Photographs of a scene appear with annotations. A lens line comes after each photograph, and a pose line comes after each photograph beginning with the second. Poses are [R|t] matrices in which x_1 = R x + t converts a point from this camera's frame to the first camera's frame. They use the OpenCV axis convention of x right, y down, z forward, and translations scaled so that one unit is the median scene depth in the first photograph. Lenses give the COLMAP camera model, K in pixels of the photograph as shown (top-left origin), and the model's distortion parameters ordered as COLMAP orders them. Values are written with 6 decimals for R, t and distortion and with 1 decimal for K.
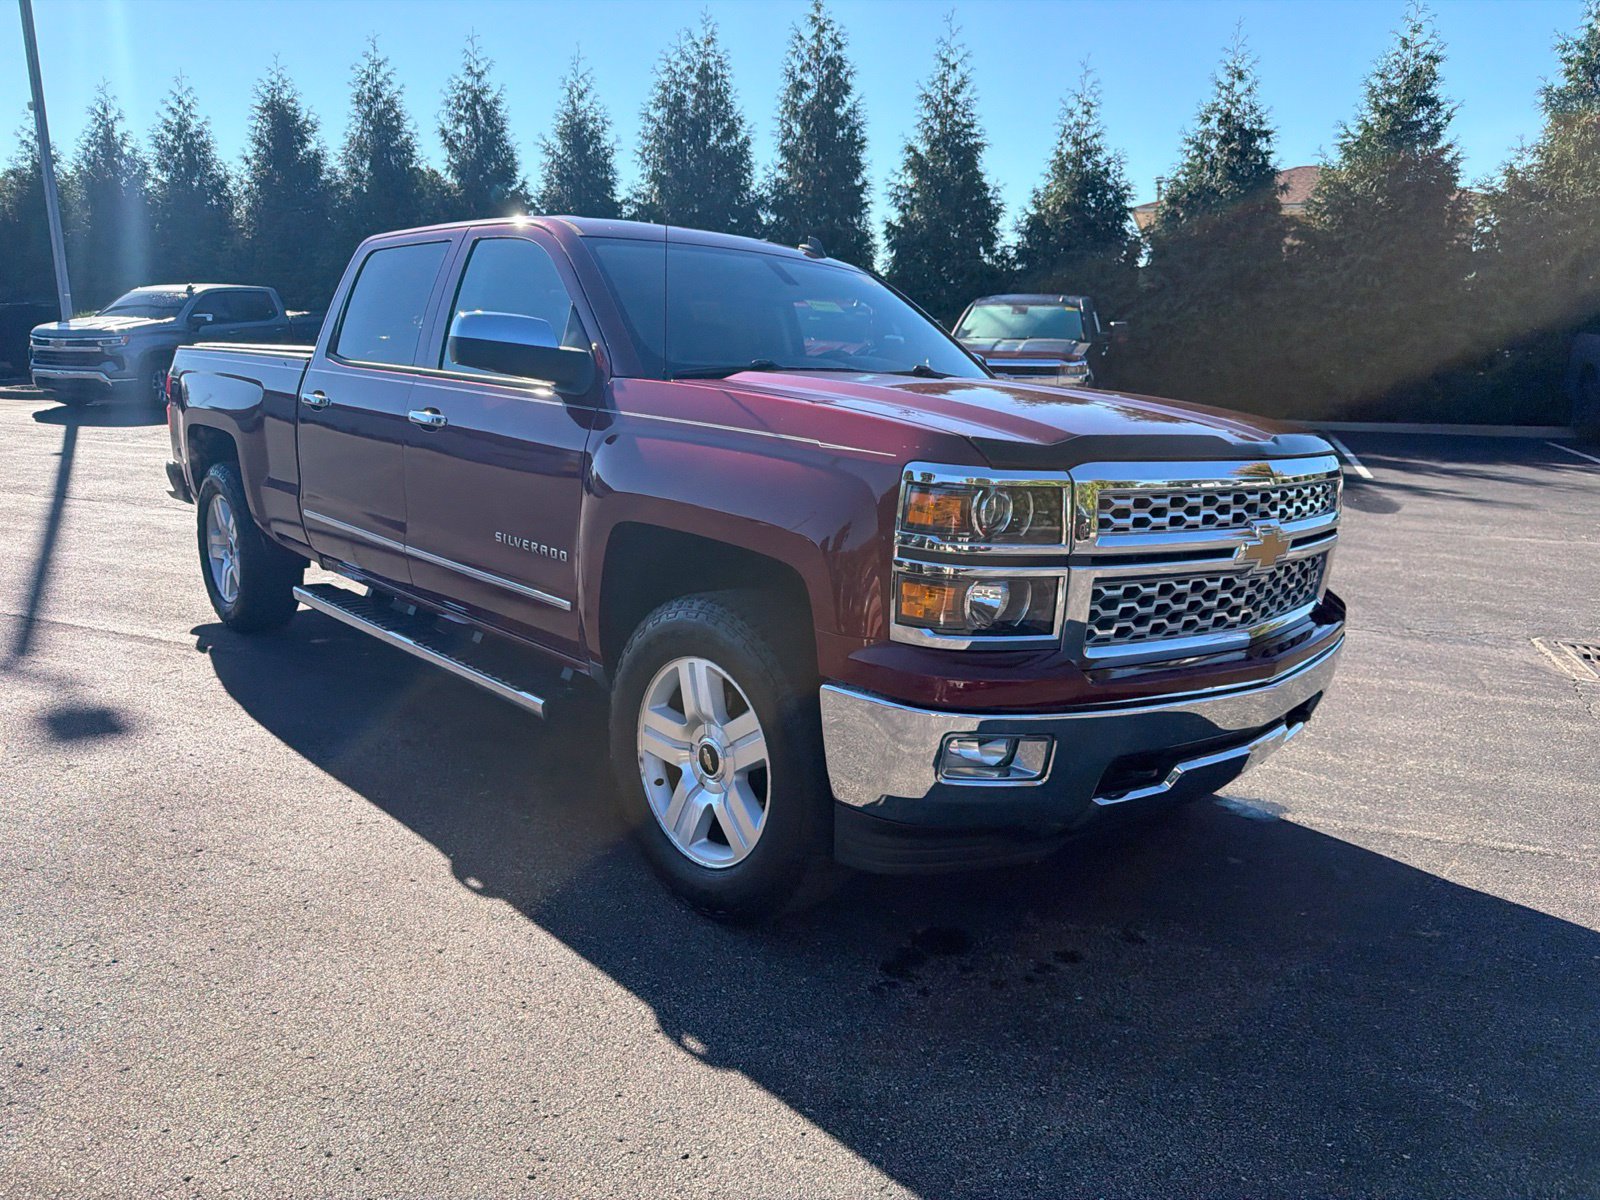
lens RADIAL K [[1137.0, 0, 791.1], [0, 1137.0, 590.8], [0, 0, 1]] dist [0.017492, -0.028218]
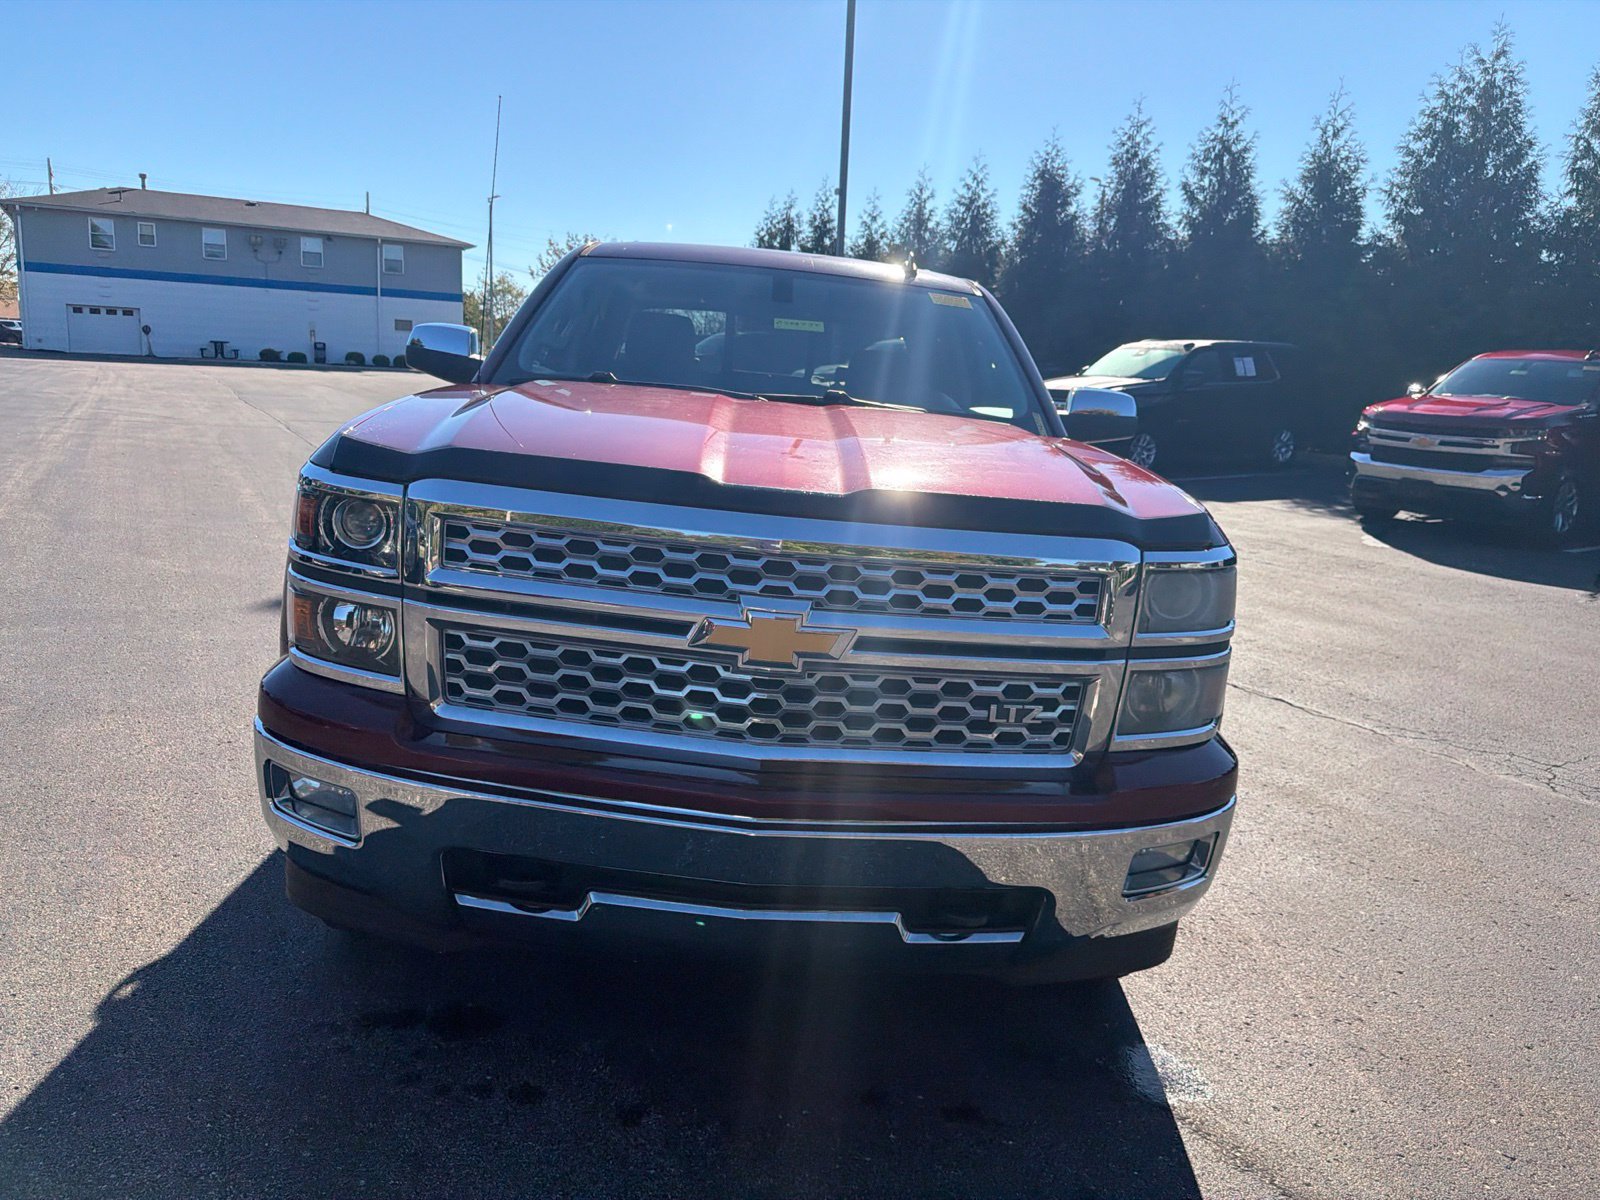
lens RADIAL K [[1137.0, 0, 807.9], [0, 1137.0, 595.6], [0, 0, 1]] dist [0.017492, -0.028218]
pose [[0.774157, 0.141189, -0.617046, 0.104502], [-0.169134, 0.985503, 0.013298, -0.009058], [0.609979, 0.094069, 0.786815, 0.054604]]
